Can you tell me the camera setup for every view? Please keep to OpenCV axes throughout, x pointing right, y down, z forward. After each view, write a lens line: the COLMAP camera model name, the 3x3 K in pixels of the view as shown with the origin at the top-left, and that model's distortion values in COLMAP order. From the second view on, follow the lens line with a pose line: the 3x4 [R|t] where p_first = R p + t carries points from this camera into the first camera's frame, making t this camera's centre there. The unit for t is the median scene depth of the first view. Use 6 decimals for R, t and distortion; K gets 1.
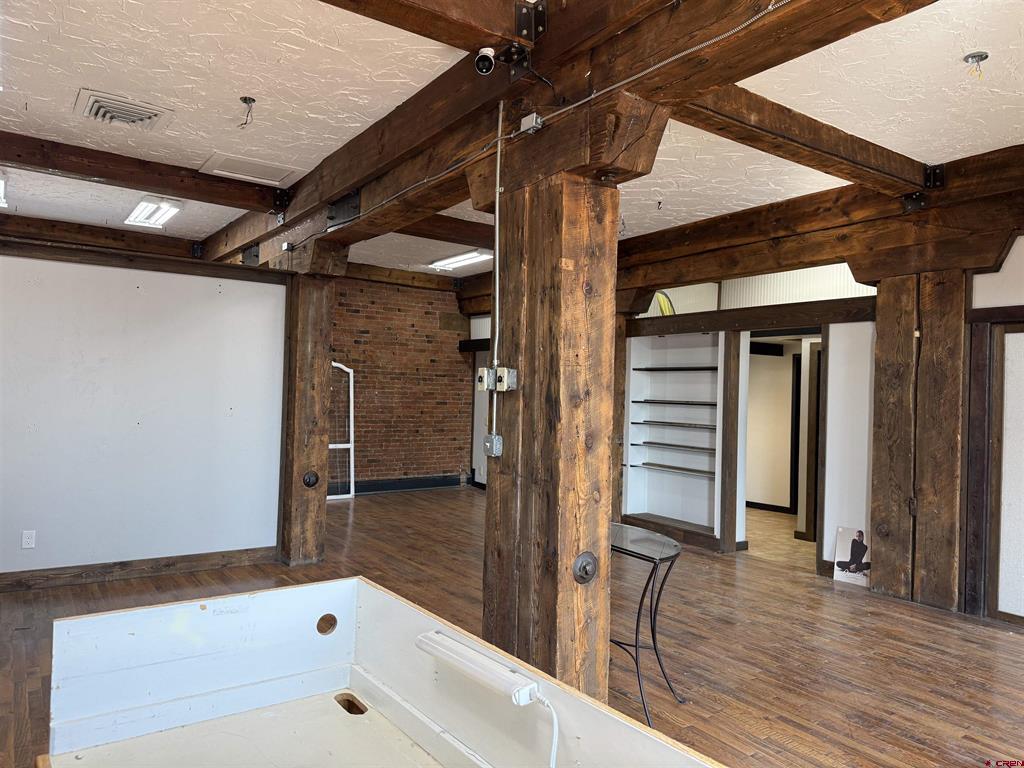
lens RADIAL K [[720.7, 0, 508.3], [0, 720.7, 386.8], [0, 0, 1]] dist [0.062871, -0.070355]
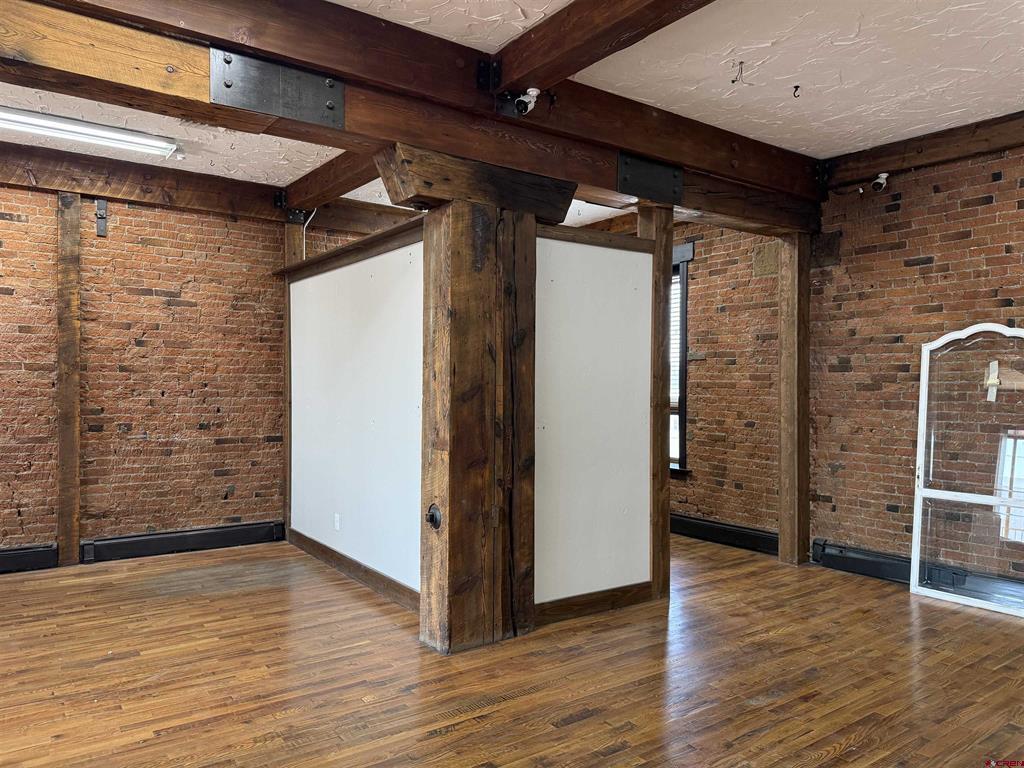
lens RADIAL K [[720.7, 0, 506.7], [0, 720.7, 382.1], [0, 0, 1]] dist [0.062871, -0.070355]
pose [[0.017290, -0.030495, -0.999385, 0.444315], [0.003783, 0.999530, -0.030434, 0.029737], [0.999843, -0.003255, 0.017397, 1.216141]]
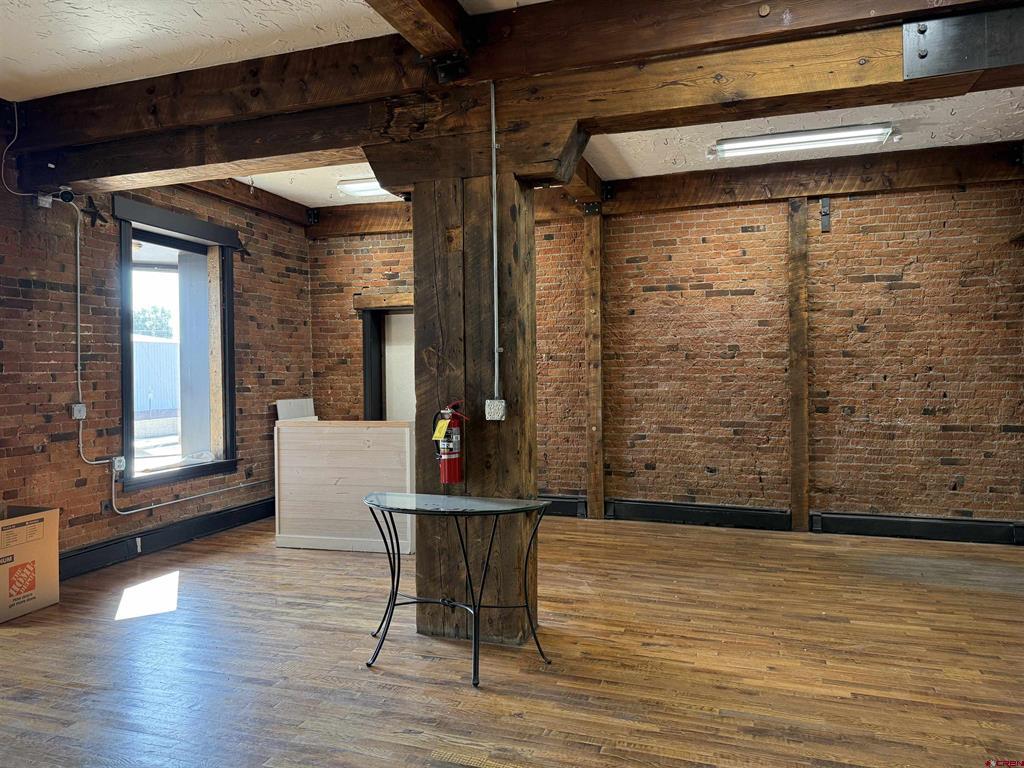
lens RADIAL K [[720.7, 0, 516.5], [0, 720.7, 377.6], [0, 0, 1]] dist [0.062871, -0.070355]
pose [[-0.796917, -0.015624, -0.603887, 0.452534], [-0.006993, 0.999837, -0.016639, 0.034502], [0.604049, -0.009037, -0.796896, 1.266870]]
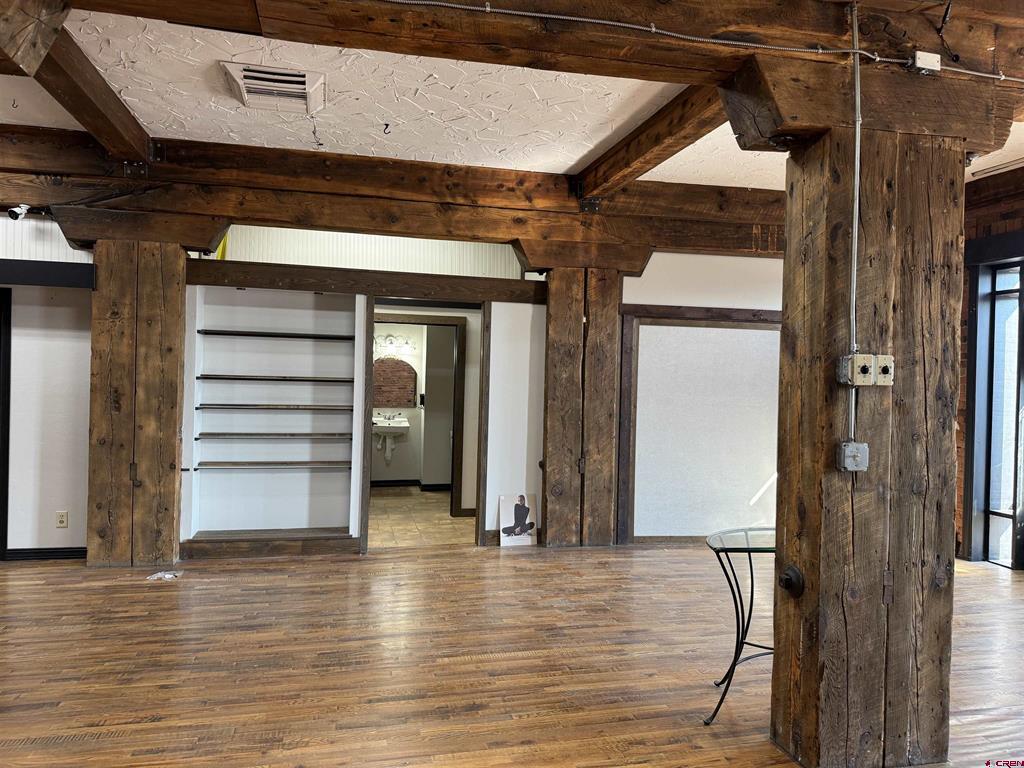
lens RADIAL K [[720.7, 0, 504.2], [0, 720.7, 382.0], [0, 0, 1]] dist [0.062871, -0.070355]
pose [[0.362736, -0.025631, 0.931539, -0.576798], [-0.022607, 0.999085, 0.036293, -0.011383], [-0.931618, -0.034224, 0.361825, 0.704026]]
